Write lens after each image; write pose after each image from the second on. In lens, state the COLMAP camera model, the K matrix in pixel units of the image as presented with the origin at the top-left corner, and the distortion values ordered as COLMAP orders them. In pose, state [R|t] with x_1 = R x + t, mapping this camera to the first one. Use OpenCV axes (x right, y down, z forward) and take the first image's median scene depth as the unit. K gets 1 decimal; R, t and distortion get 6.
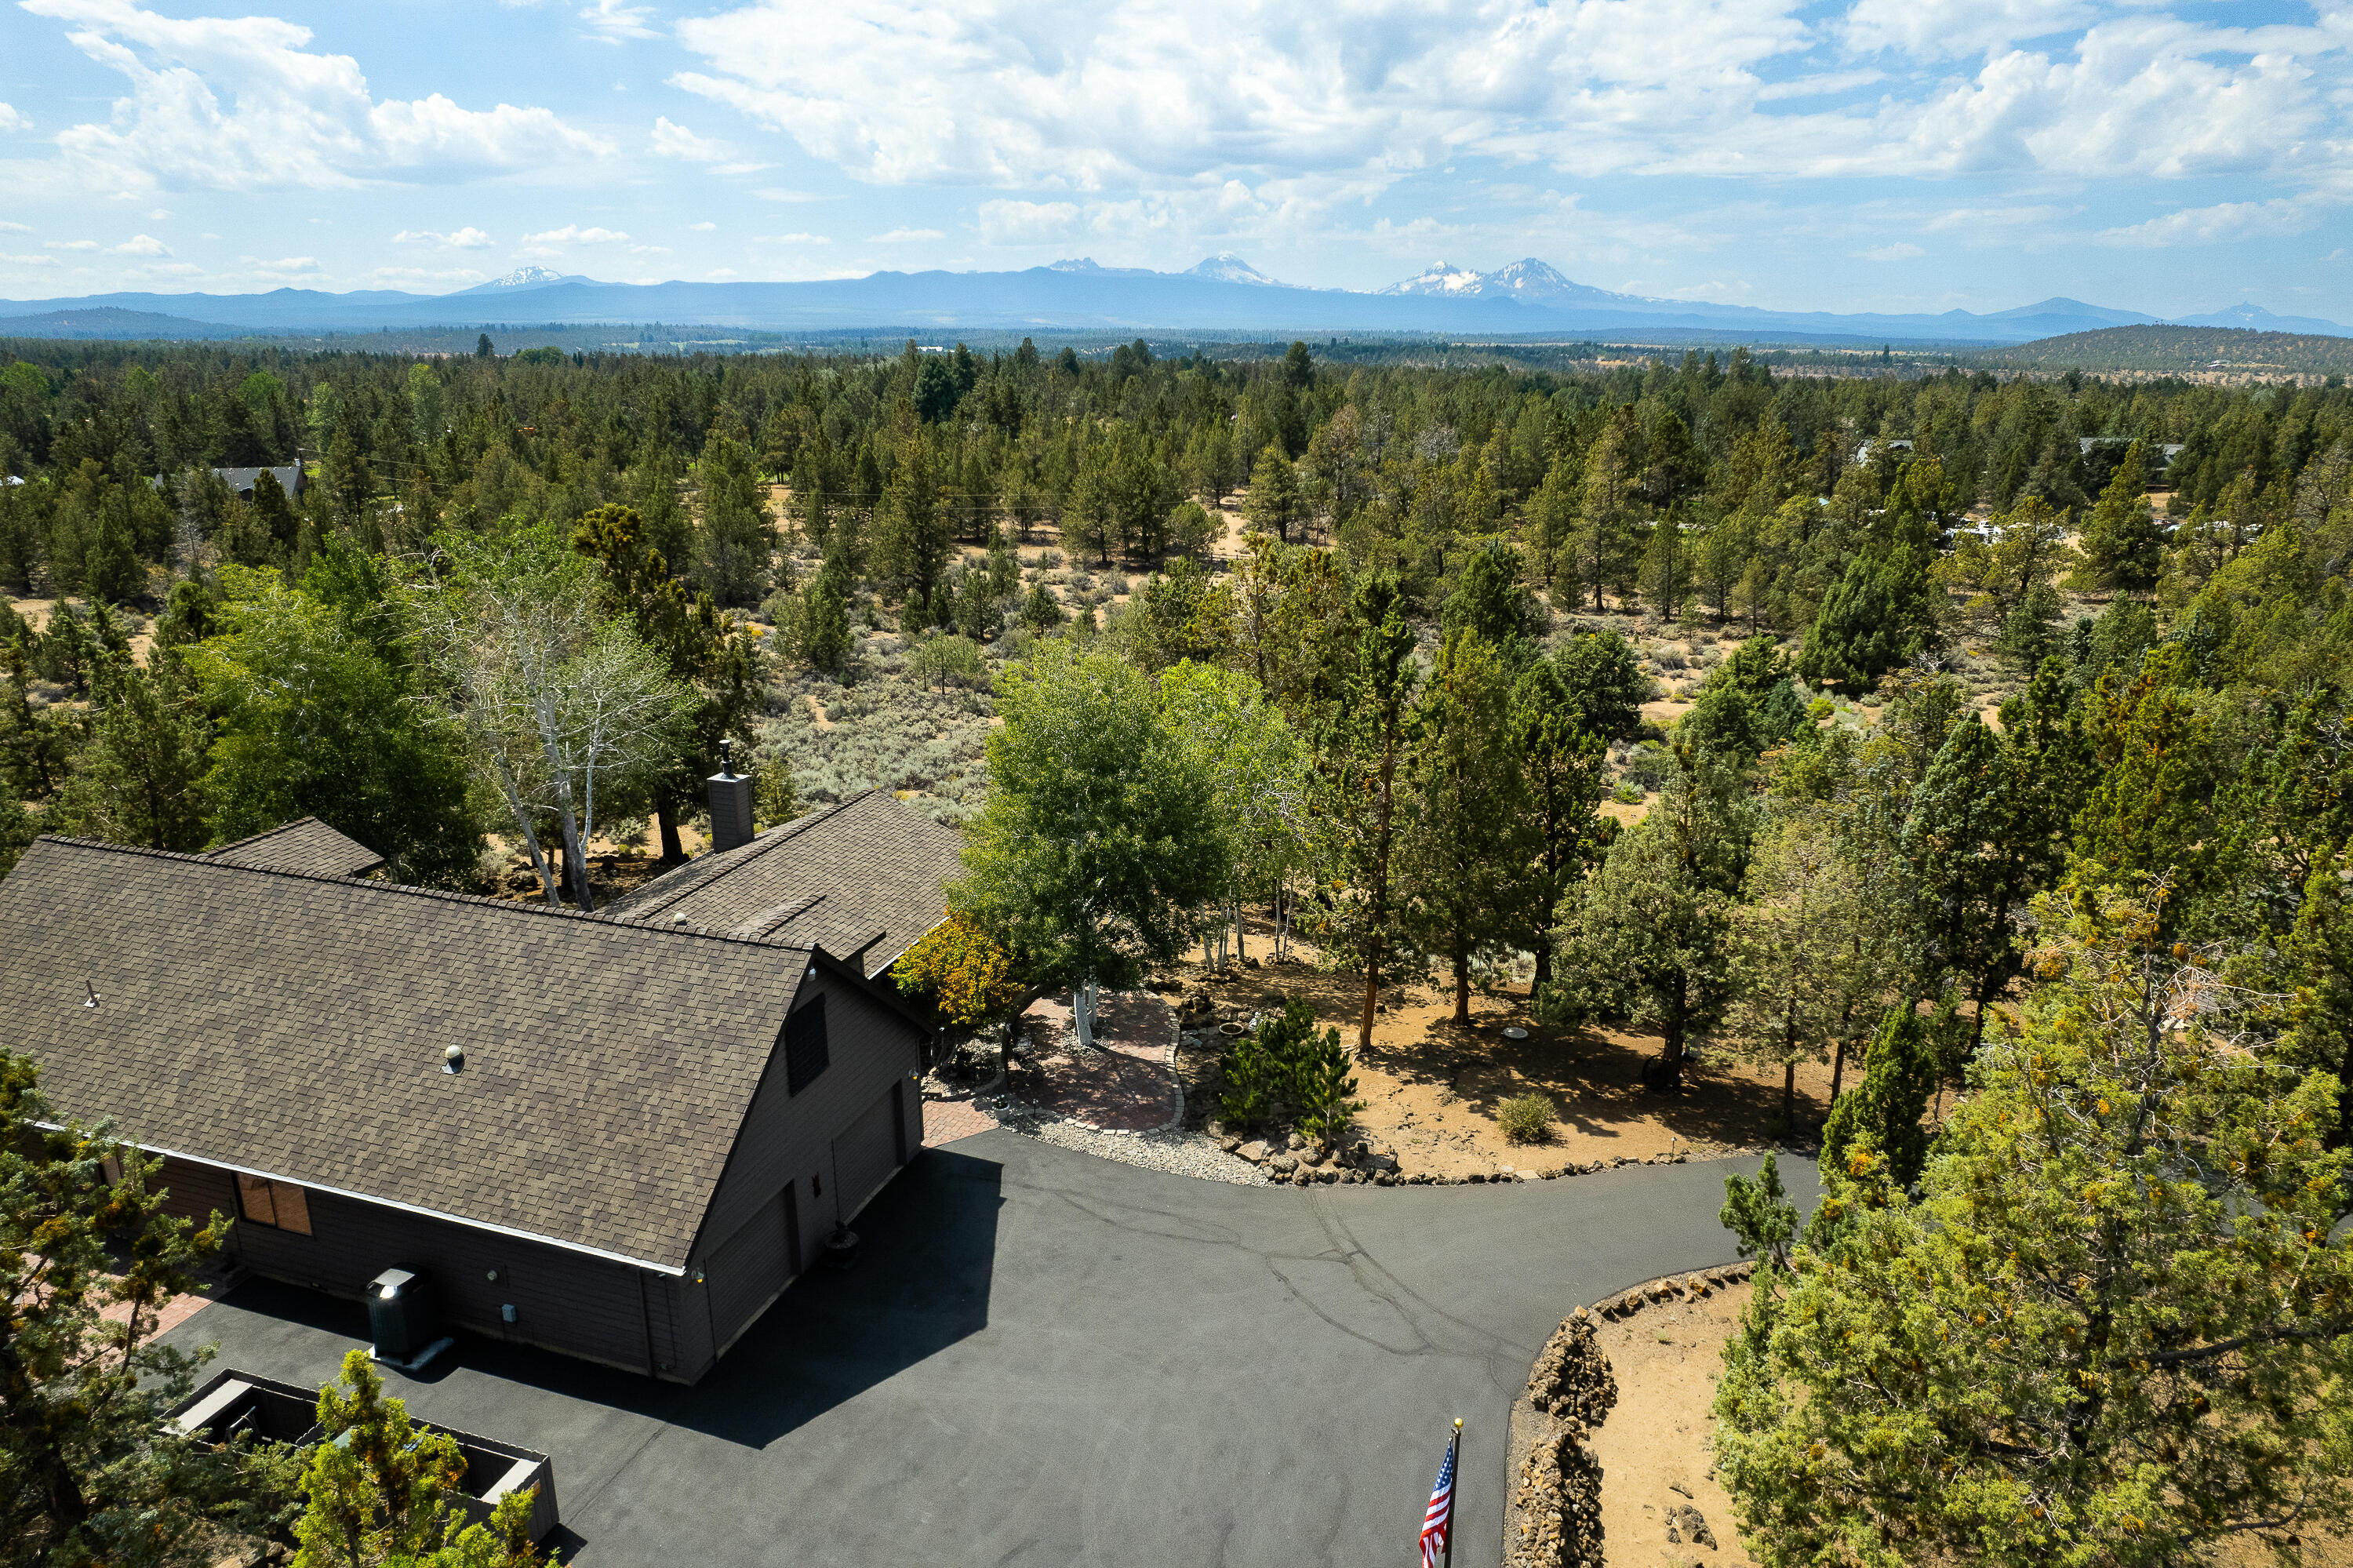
lens RADIAL K [[1484.6, 0, 1178.1], [0, 1484.6, 779.3], [0, 0, 1]] dist [0.001459, 0.005915]
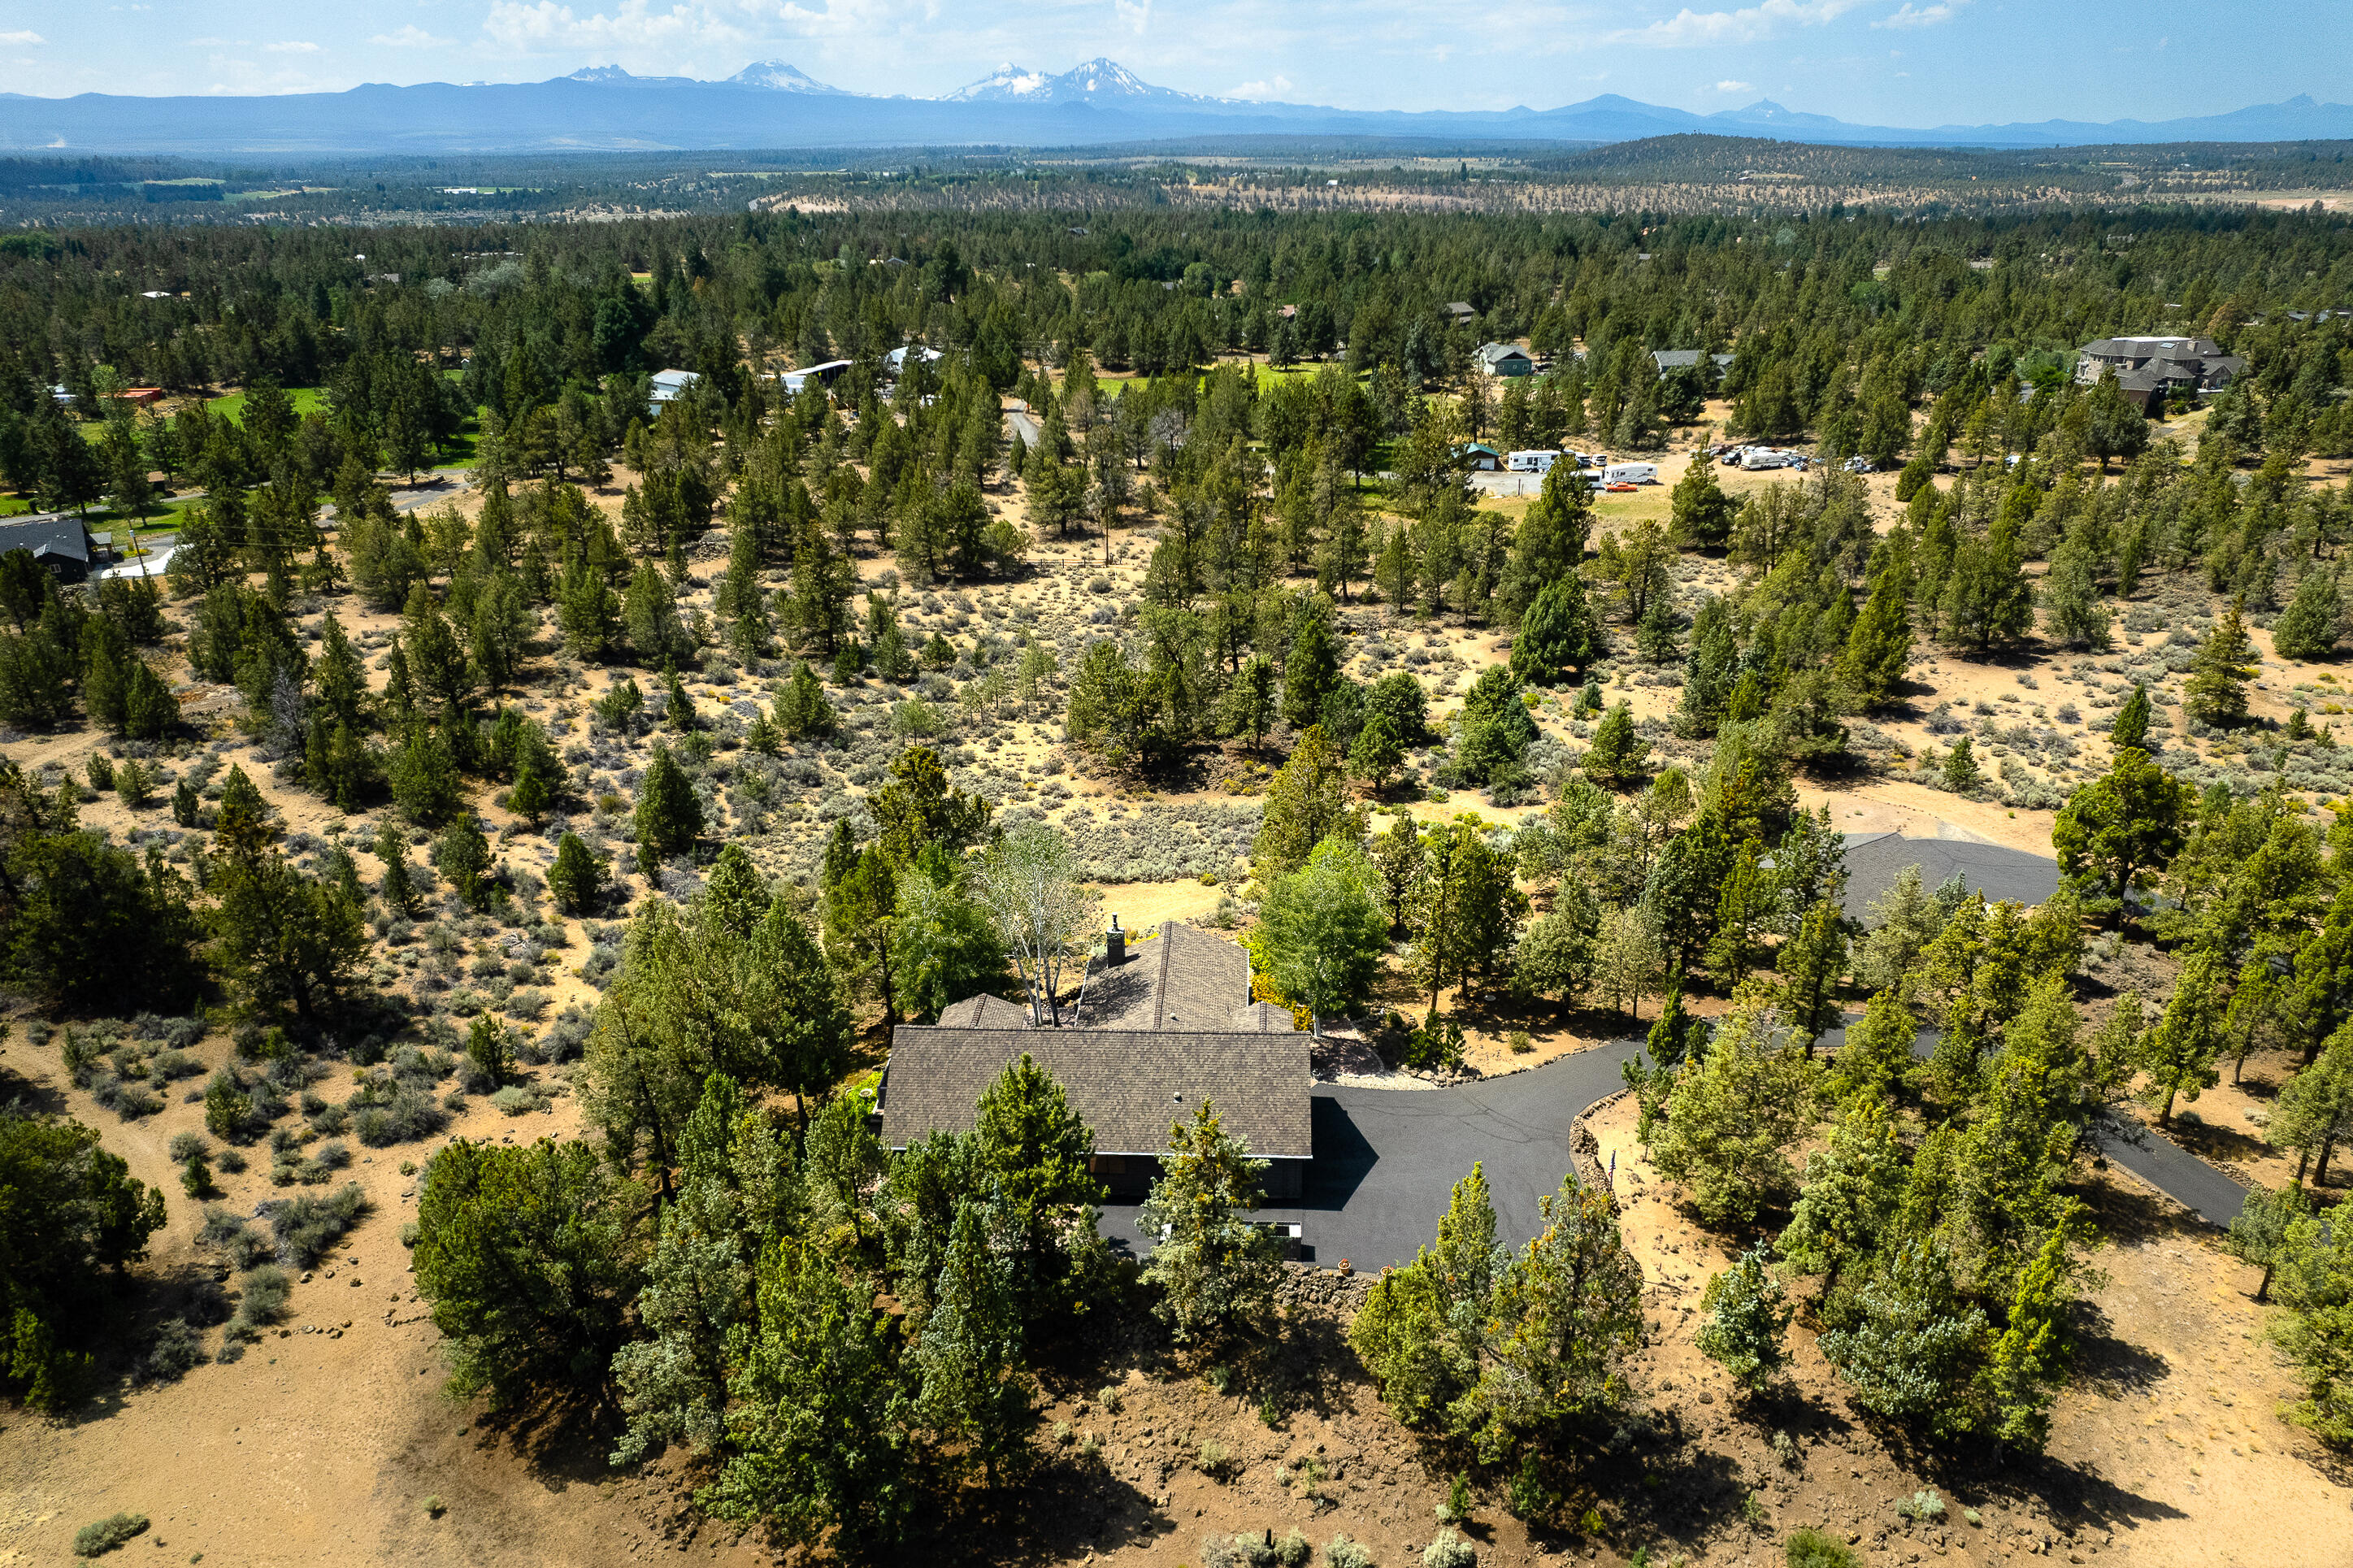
lens RADIAL K [[1484.6, 0, 1178.4], [0, 1484.6, 787.3], [0, 0, 1]] dist [0.001459, 0.005915]
pose [[0.968885, -0.111407, 0.221021, -0.796264], [0.089647, 0.990297, 0.106184, -0.489082], [-0.230706, -0.083066, 0.969471, -1.168115]]
